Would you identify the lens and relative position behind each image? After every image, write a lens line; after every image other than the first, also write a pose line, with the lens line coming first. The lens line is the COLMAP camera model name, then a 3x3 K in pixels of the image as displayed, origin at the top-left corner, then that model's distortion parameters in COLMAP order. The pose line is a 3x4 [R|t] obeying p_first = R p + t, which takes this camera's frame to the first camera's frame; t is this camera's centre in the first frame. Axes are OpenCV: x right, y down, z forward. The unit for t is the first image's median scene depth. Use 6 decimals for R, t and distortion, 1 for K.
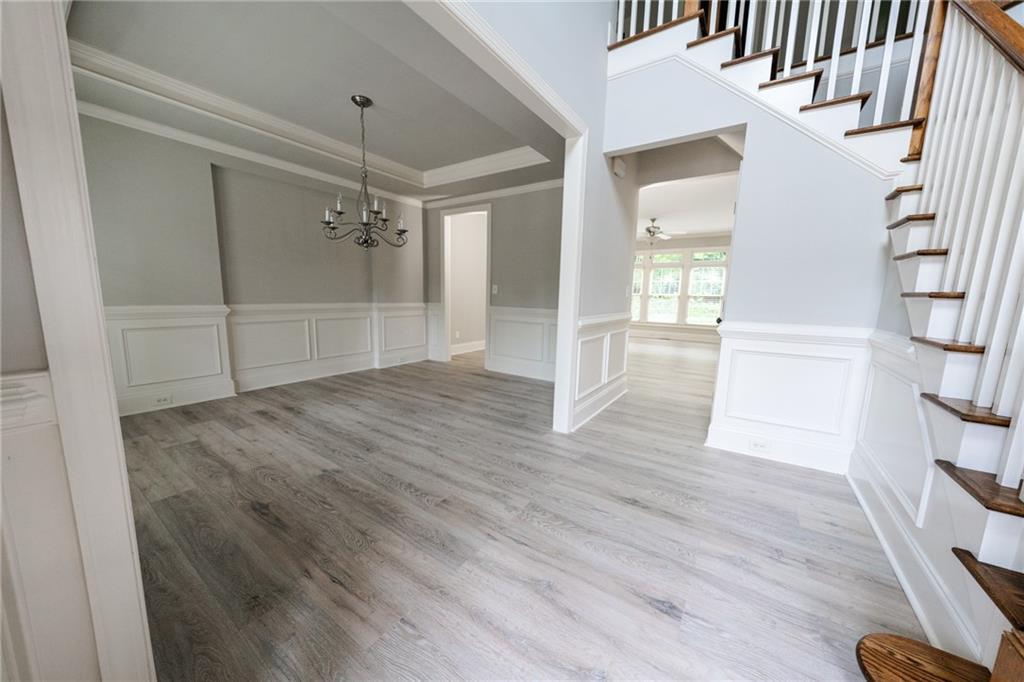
lens RADIAL K [[349.8, 0, 511.6], [0, 349.8, 343.8], [0, 0, 1]] dist [-0.002211, 0.000266]
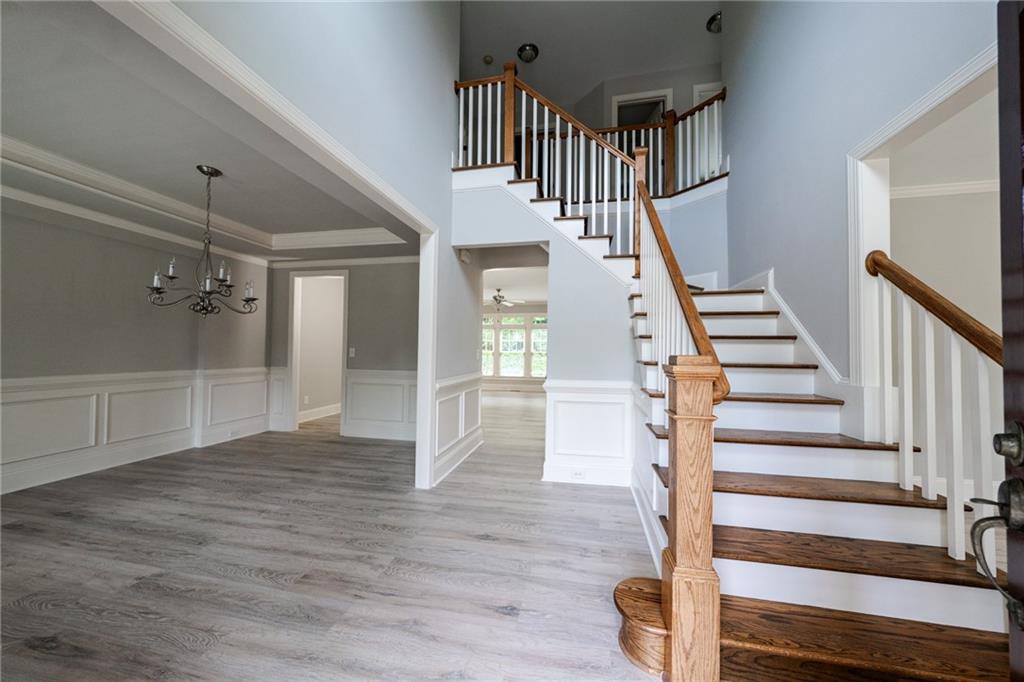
lens RADIAL K [[349.8, 0, 509.3], [0, 349.8, 342.7], [0, 0, 1]] dist [-0.002211, 0.000266]
pose [[0.925529, -0.003477, 0.378660, -0.019128], [0.063040, 0.987419, -0.145015, -0.017453], [-0.373392, 0.158087, 0.914104, -0.156495]]
